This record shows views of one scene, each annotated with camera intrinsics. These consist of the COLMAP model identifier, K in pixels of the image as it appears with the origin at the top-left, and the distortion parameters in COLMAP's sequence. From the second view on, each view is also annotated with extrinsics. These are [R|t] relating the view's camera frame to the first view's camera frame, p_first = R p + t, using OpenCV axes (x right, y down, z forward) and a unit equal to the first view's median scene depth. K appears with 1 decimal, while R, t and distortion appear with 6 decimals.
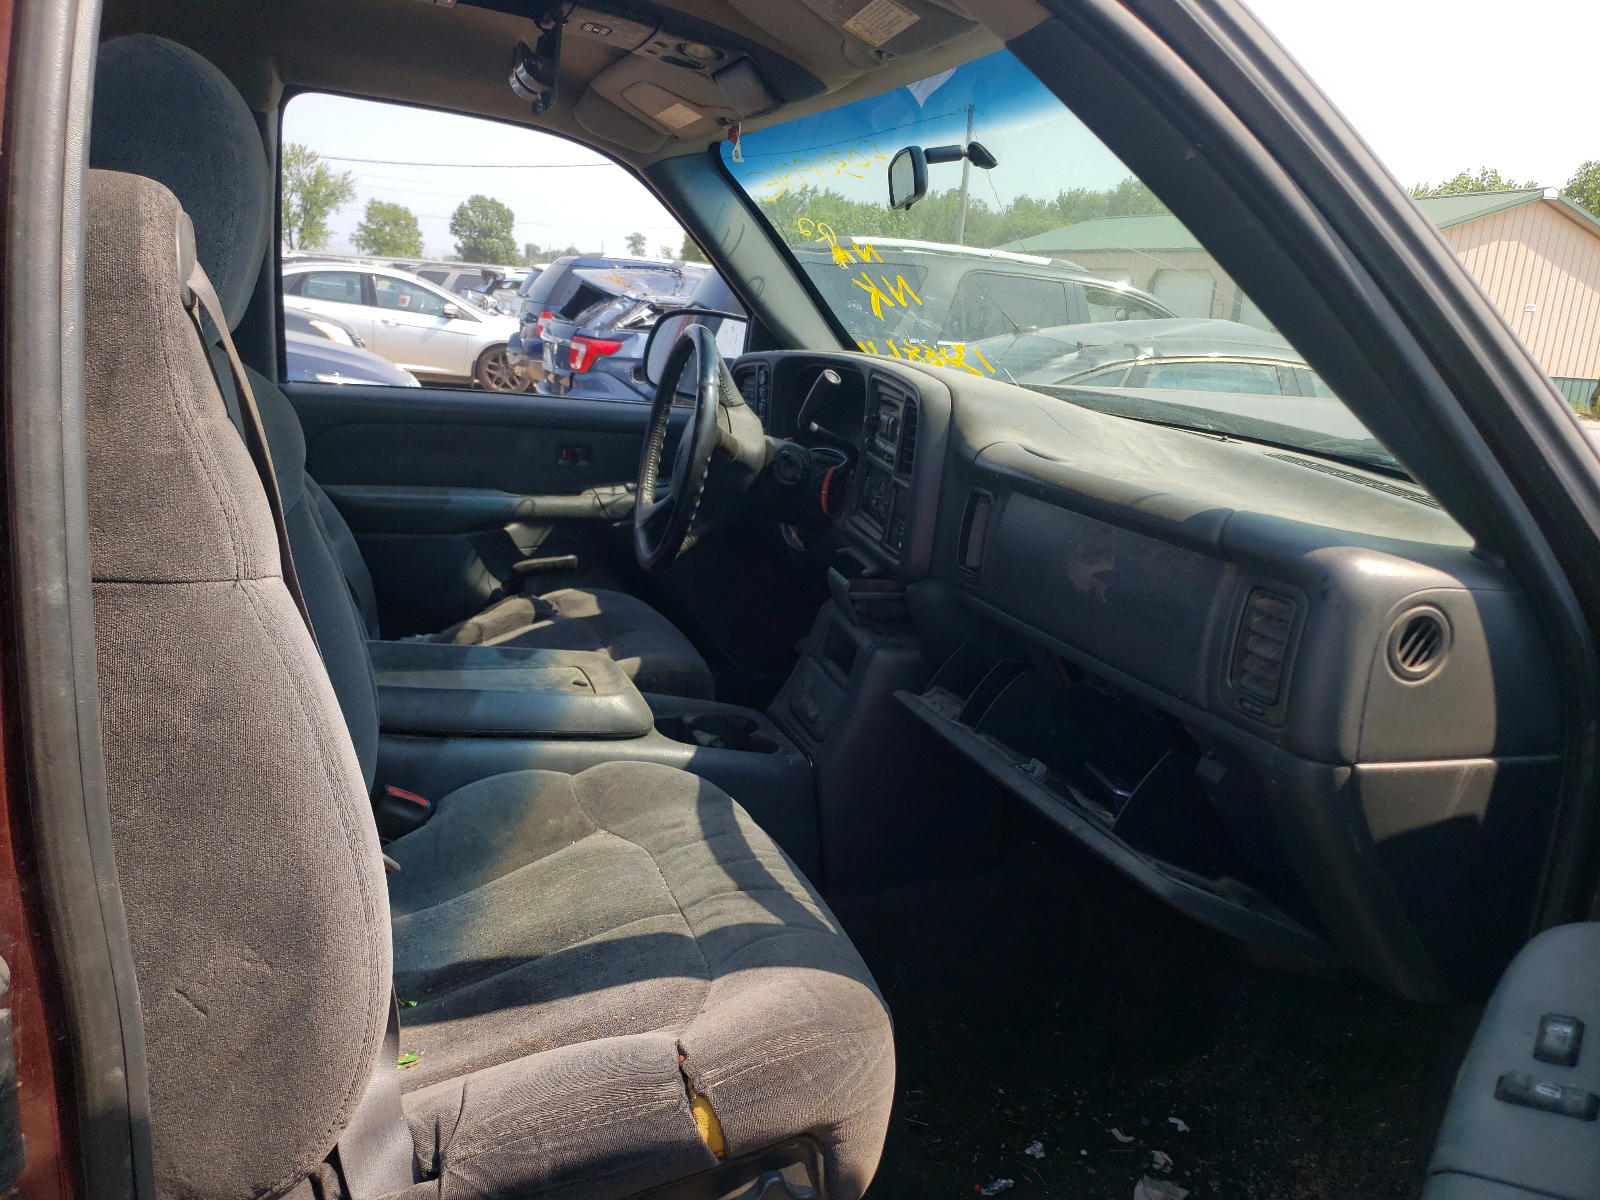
lens RADIAL K [[1265.5, 0, 800.0], [0, 1265.5, 600.0], [0, 0, 1]] dist [0.169876, -0.412450]
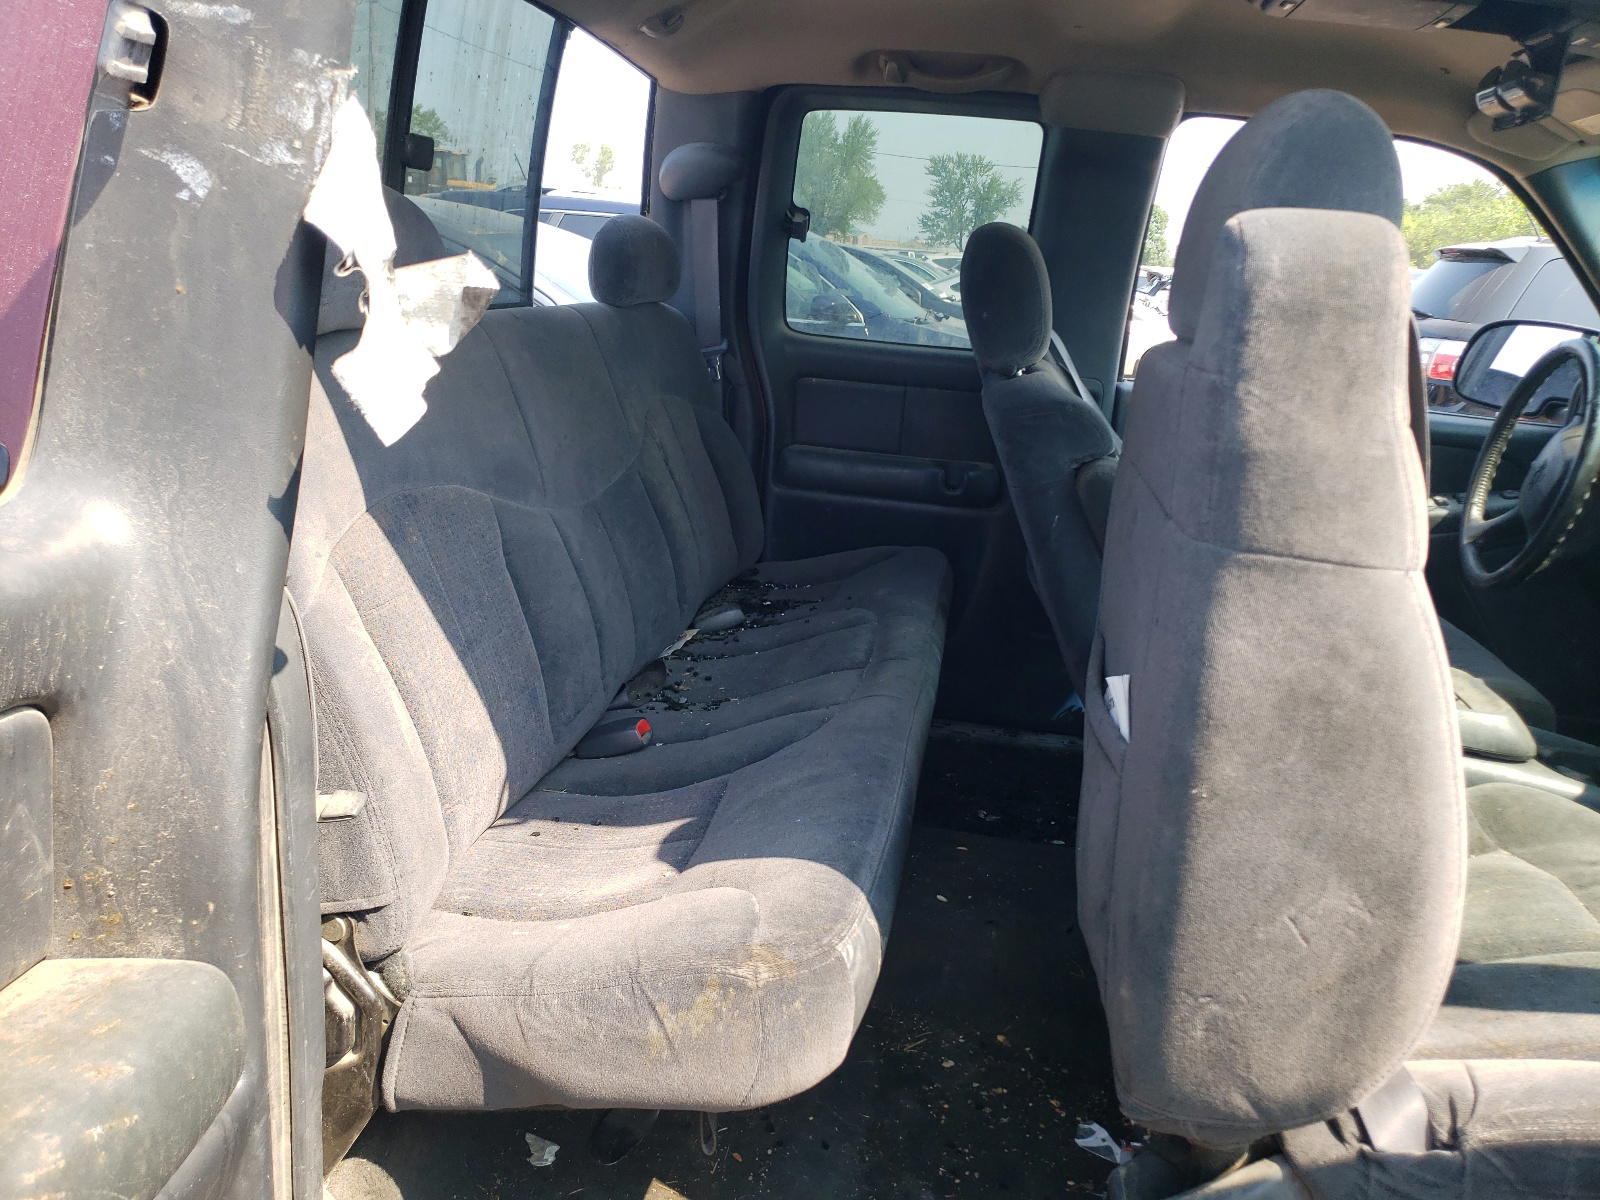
lens RADIAL K [[1254.6, 0, 798.9], [0, 1254.6, 564.8], [0, 0, 1]] dist [0.016531, 0.006093]
pose [[0.889674, 0.111468, -0.442781, -0.265018], [-0.120558, 0.992677, 0.007667, 0.022313], [0.440393, 0.046560, 0.896597, -0.141770]]
